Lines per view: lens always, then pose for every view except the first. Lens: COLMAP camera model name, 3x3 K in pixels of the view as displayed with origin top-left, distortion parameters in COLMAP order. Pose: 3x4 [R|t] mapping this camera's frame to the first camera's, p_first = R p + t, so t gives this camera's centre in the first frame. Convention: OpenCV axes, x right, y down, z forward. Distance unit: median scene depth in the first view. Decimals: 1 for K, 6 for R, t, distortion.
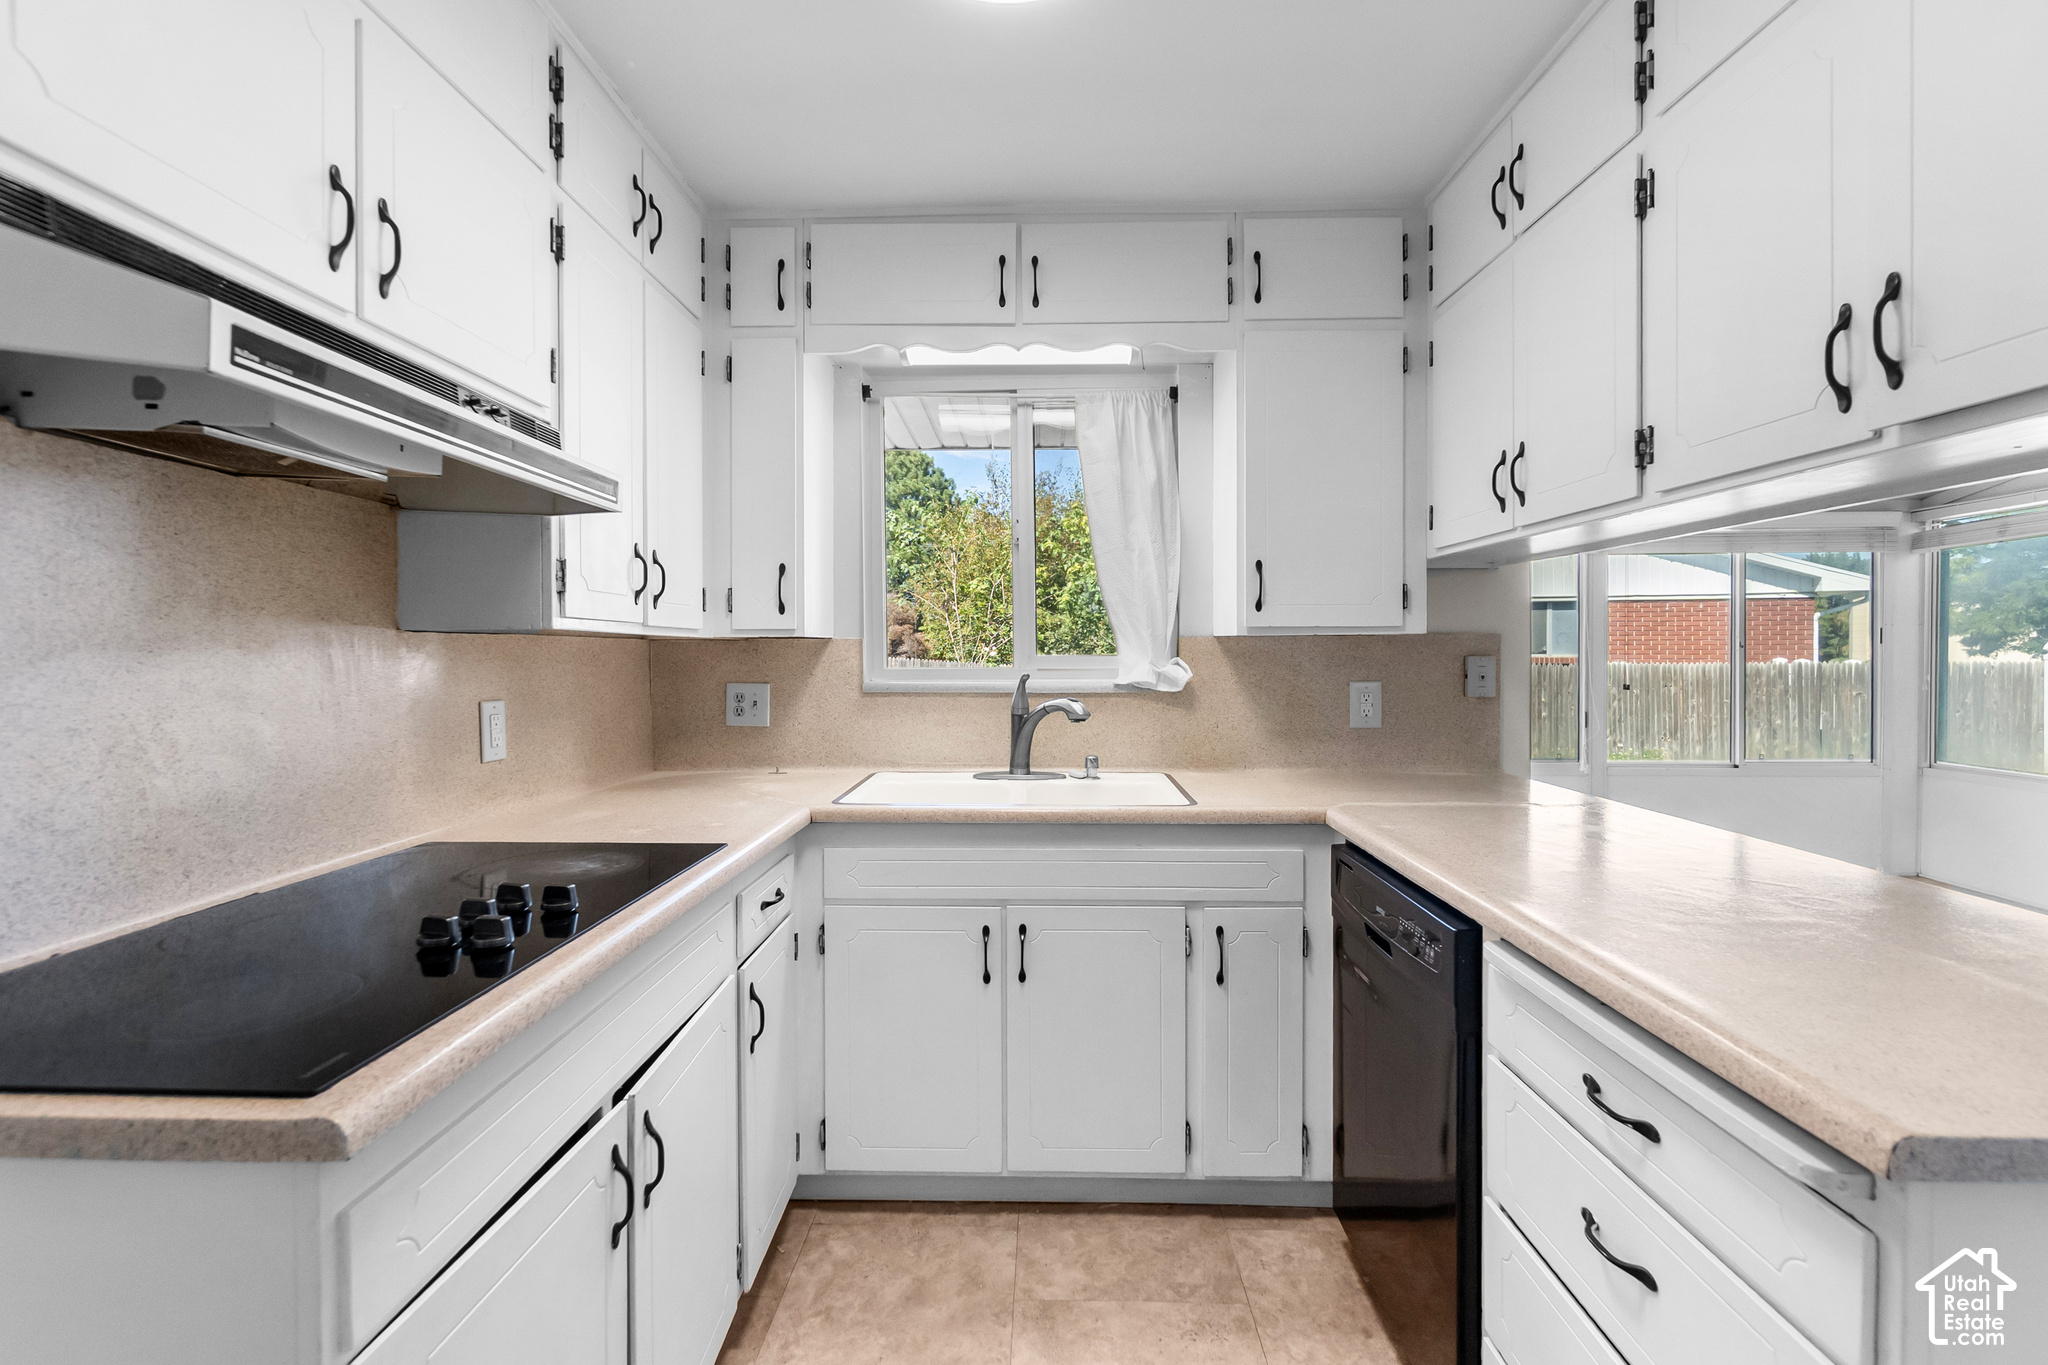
lens RADIAL K [[913.9, 0, 1019.2], [0, 913.9, 660.2], [0, 0, 1]] dist [0.001820, 0.000013]
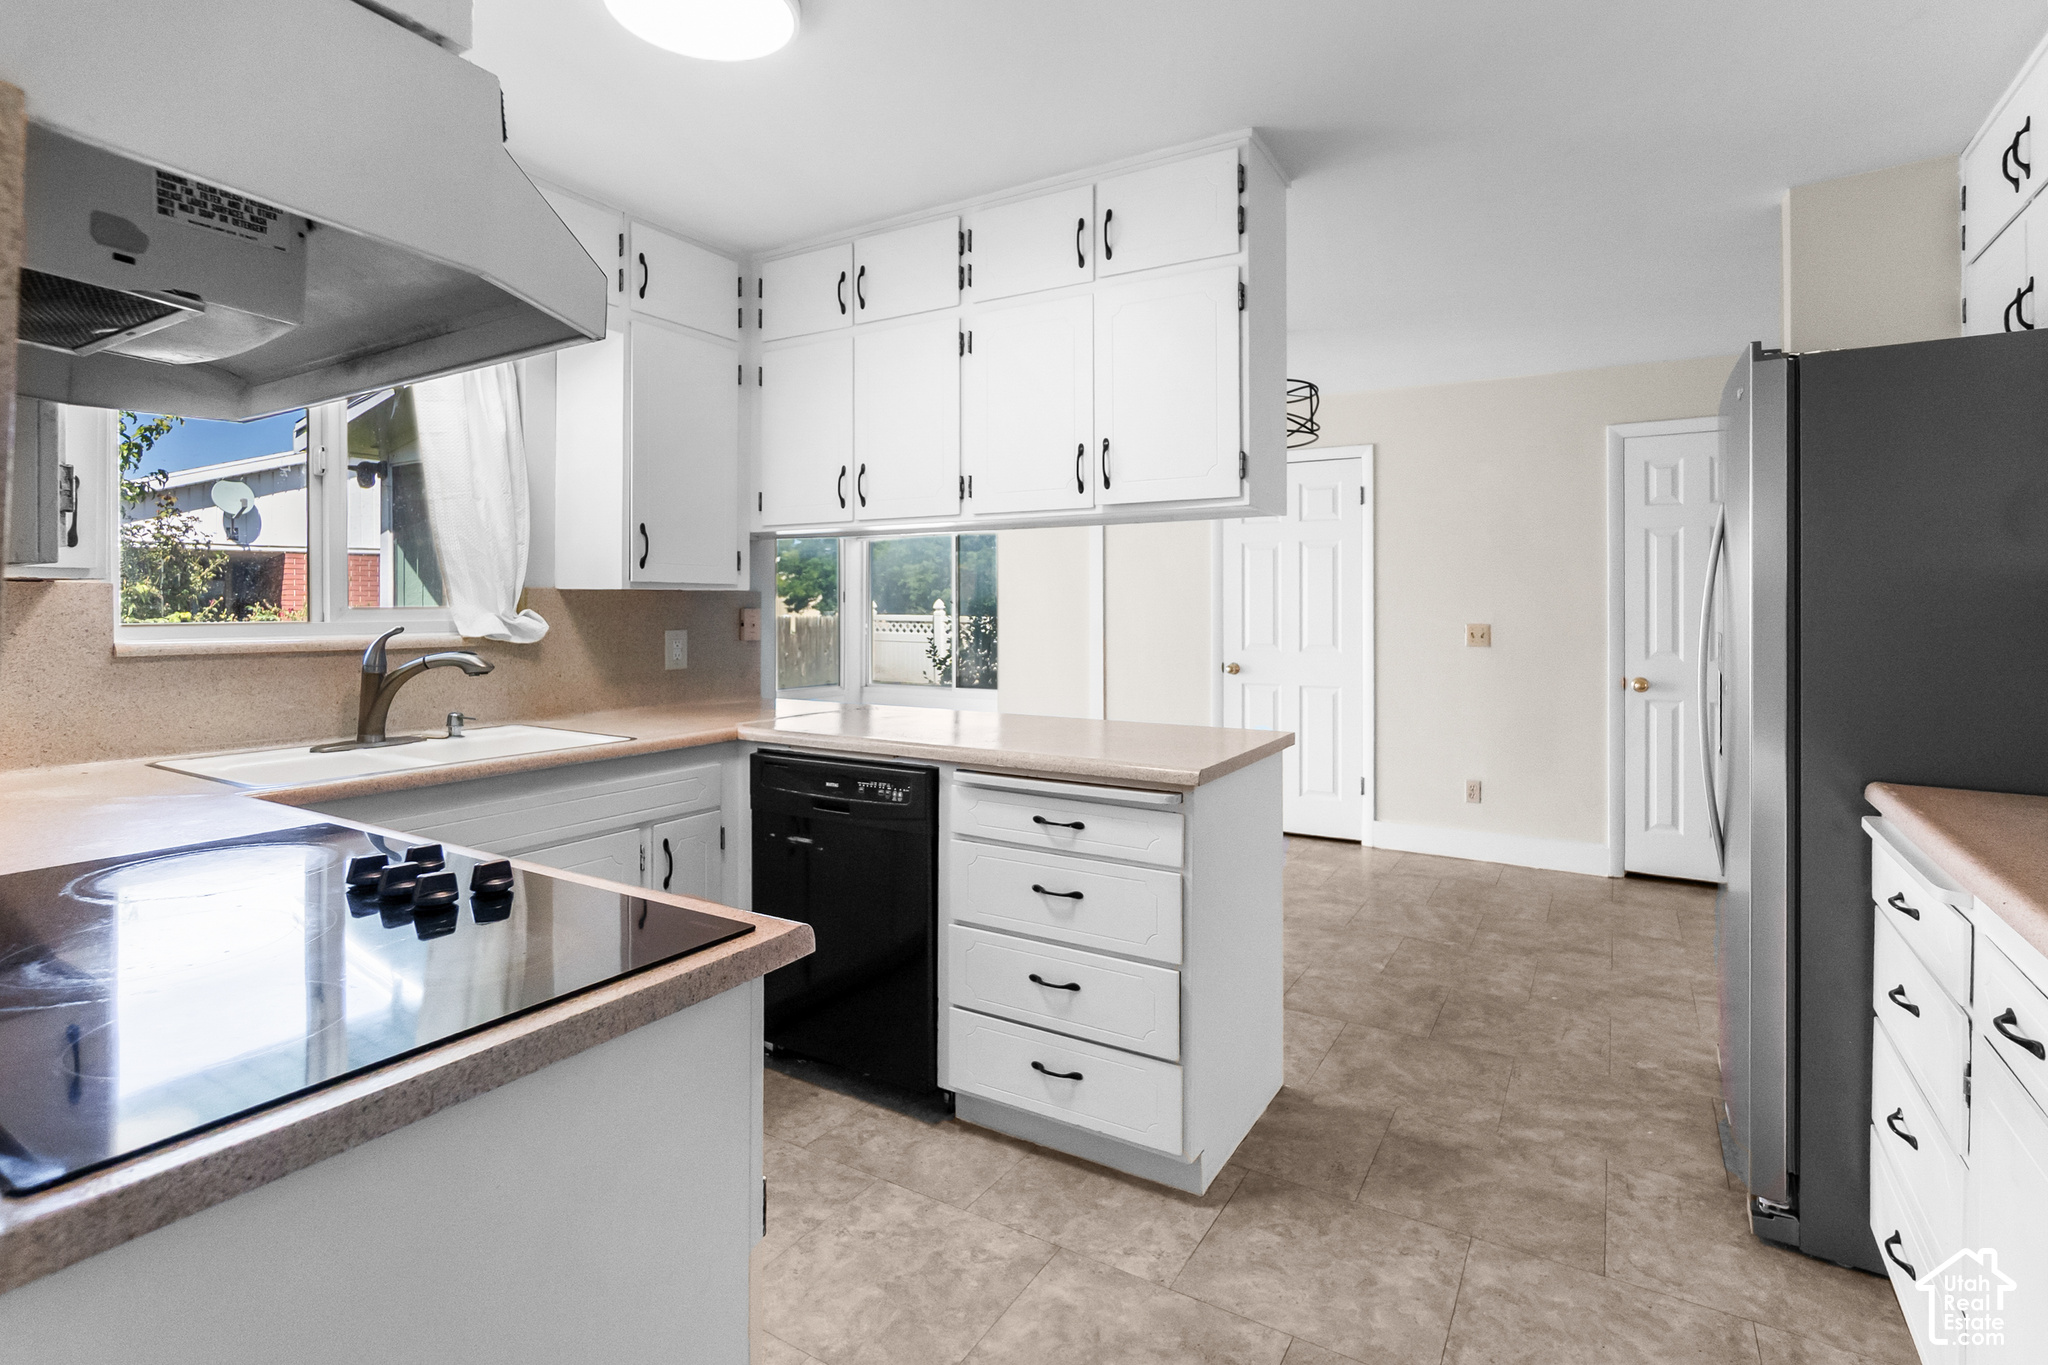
lens RADIAL K [[965.8, 0, 1026.3], [0, 965.8, 606.1], [0, 0, 1]] dist [0.000235, 0.000309]
pose [[0.497593, 0.004226, 0.867400, -0.528945], [0.006797, 0.999938, -0.008770, 0.007253], [-0.867384, 0.010260, 0.497534, -0.010760]]
